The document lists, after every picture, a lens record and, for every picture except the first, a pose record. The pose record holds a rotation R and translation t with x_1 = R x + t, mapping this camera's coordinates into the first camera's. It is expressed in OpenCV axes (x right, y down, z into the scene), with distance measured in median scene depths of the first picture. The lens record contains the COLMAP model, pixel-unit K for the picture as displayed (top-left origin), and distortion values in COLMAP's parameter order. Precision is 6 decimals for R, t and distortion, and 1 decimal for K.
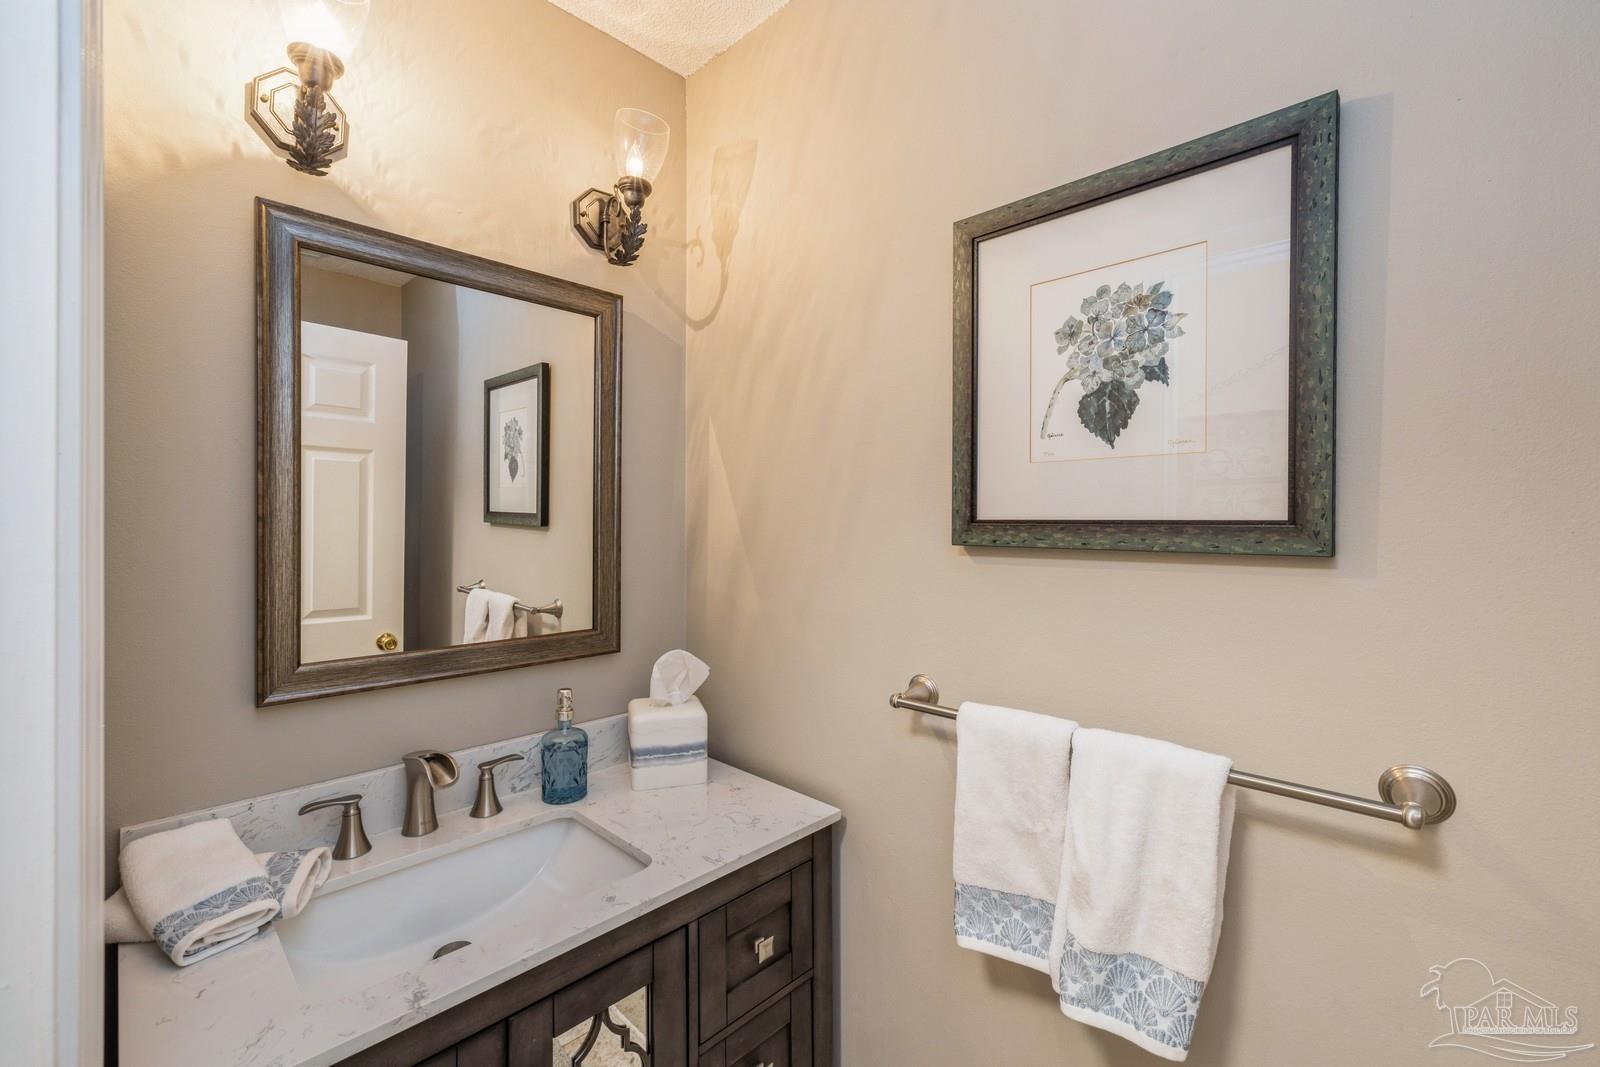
lens RADIAL K [[672.7, 0, 800.0], [0, 672.7, 533.5], [0, 0, 1]] dist [-0.001748, -0.000029]
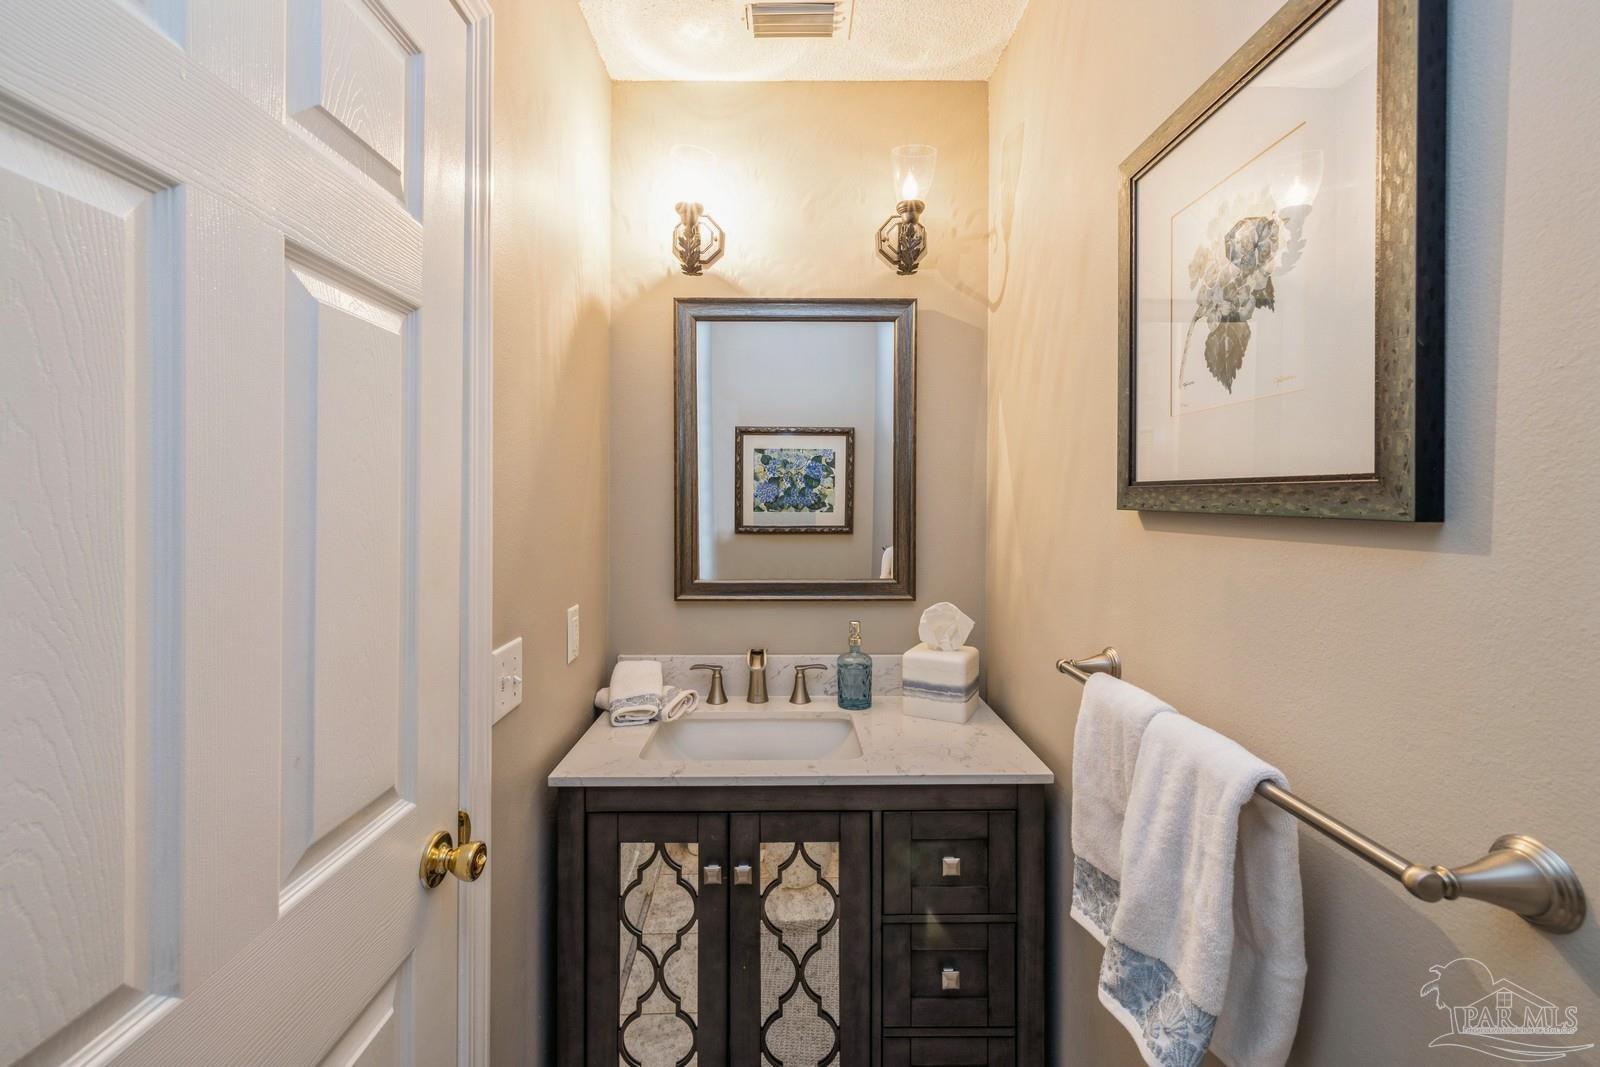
lens RADIAL K [[682.7, 0, 798.4], [0, 682.7, 513.0], [0, 0, 1]] dist [-0.001175, 0.000061]
pose [[0.705337, 0.015009, -0.708714, 0.629165], [-0.011559, 0.999886, 0.009671, 0.019439], [0.708778, 0.001371, 0.705430, 0.011674]]
